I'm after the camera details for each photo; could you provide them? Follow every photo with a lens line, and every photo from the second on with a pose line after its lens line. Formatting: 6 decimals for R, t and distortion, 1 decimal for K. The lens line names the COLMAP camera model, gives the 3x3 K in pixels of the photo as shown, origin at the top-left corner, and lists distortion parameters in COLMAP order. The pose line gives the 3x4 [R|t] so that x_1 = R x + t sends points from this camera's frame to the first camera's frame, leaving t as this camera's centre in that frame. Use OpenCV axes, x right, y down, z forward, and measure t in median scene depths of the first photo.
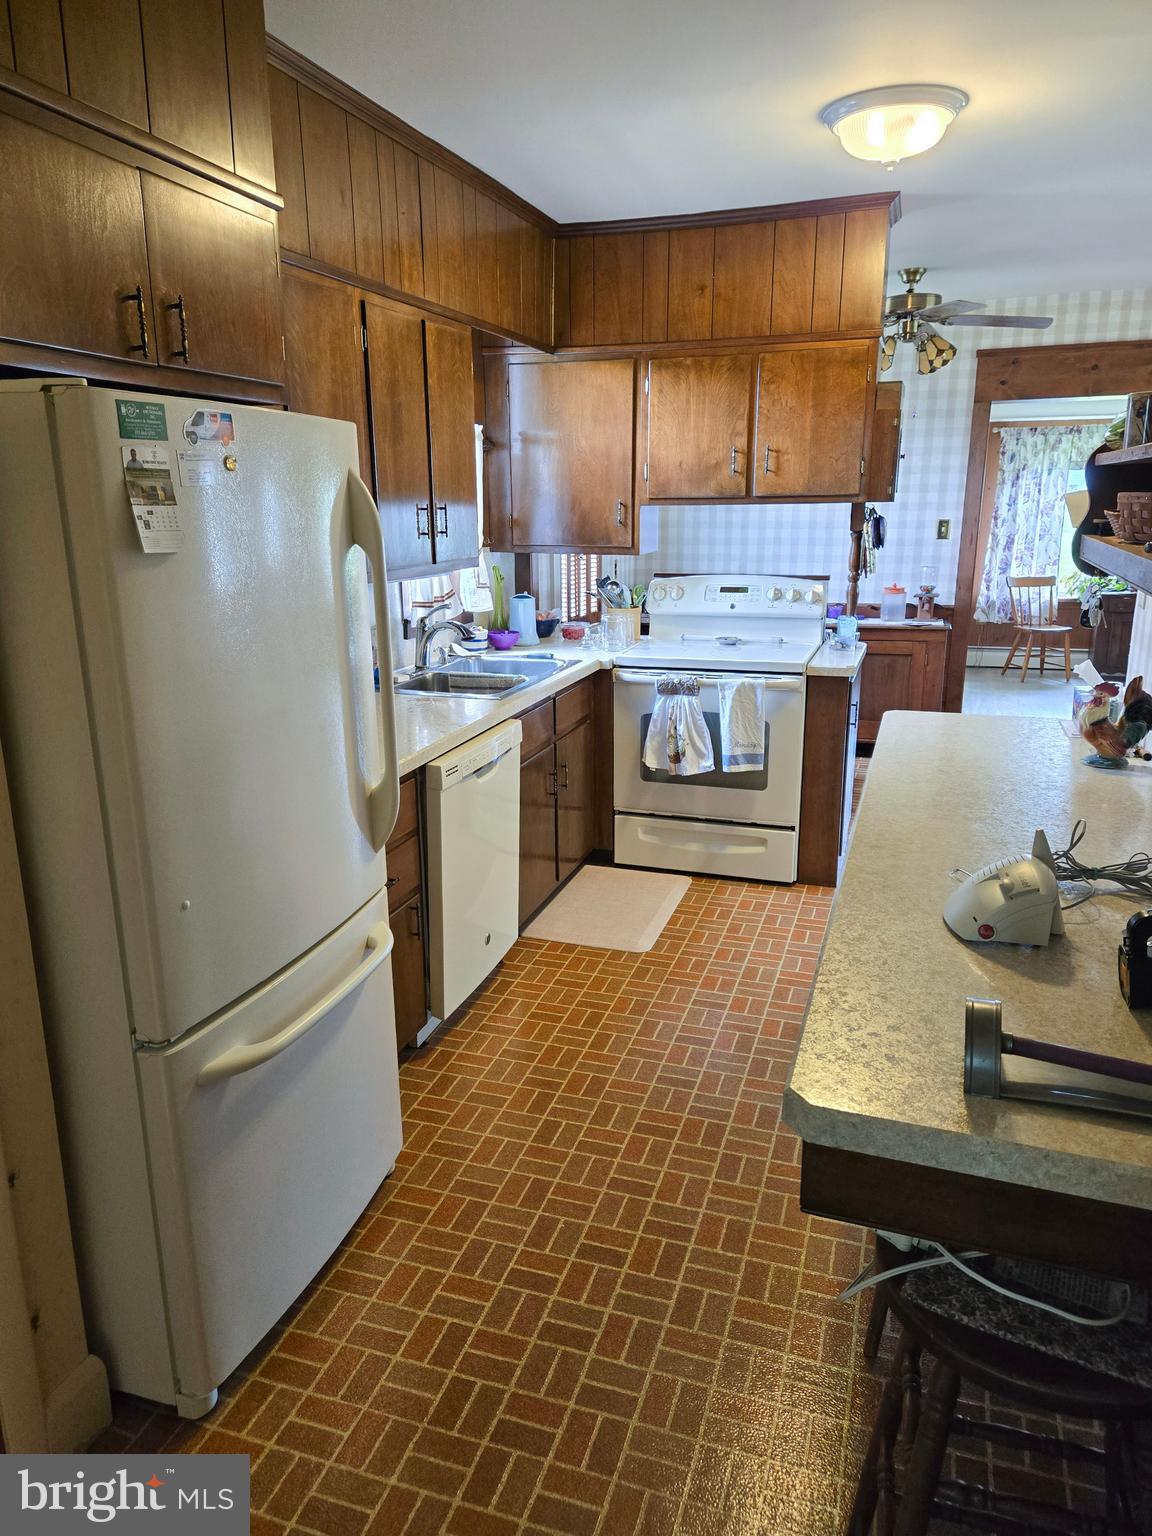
lens RADIAL K [[1067.1, 0, 559.4], [0, 1067.1, 770.8], [0, 0, 1]] dist [0.099524, -0.094143]
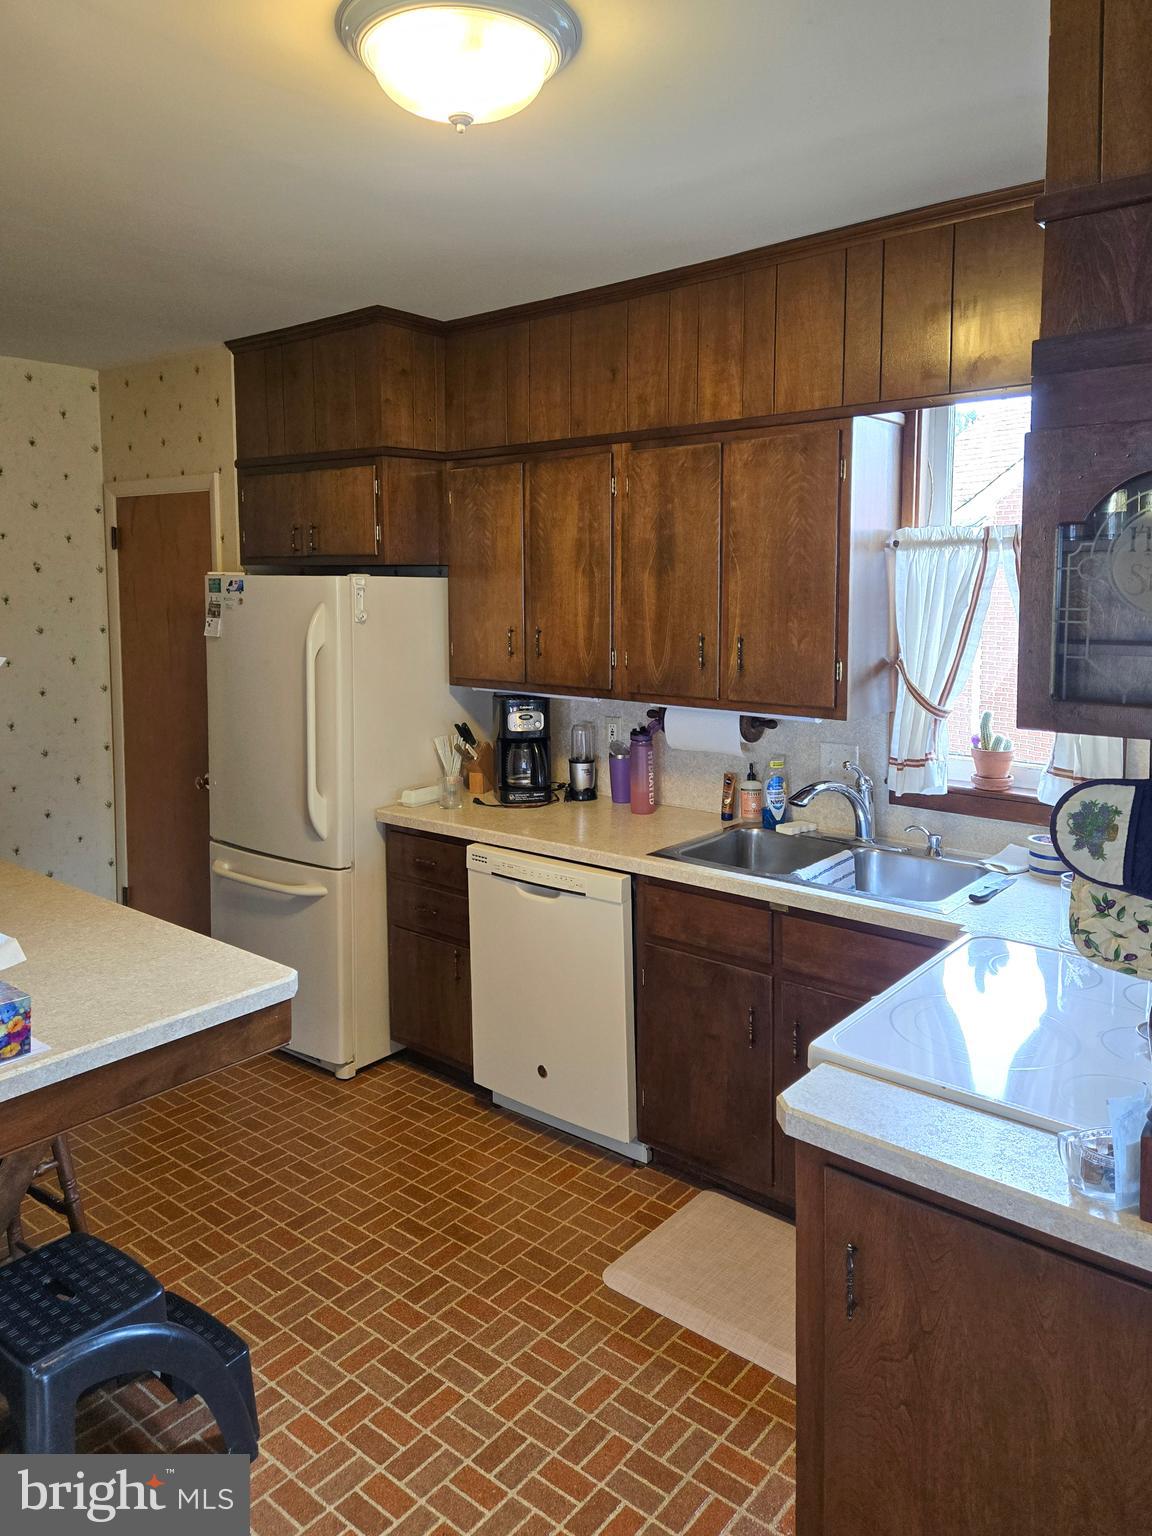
lens RADIAL K [[1057.8, 0, 580.5], [0, 1057.8, 676.5], [0, 0, 1]] dist [0.096351, -0.093018]
pose [[-0.350226, 0.088020, -0.932520, 0.726581], [-0.234159, 0.955736, 0.178154, -0.333883], [0.906924, 0.280753, -0.314113, 1.144113]]
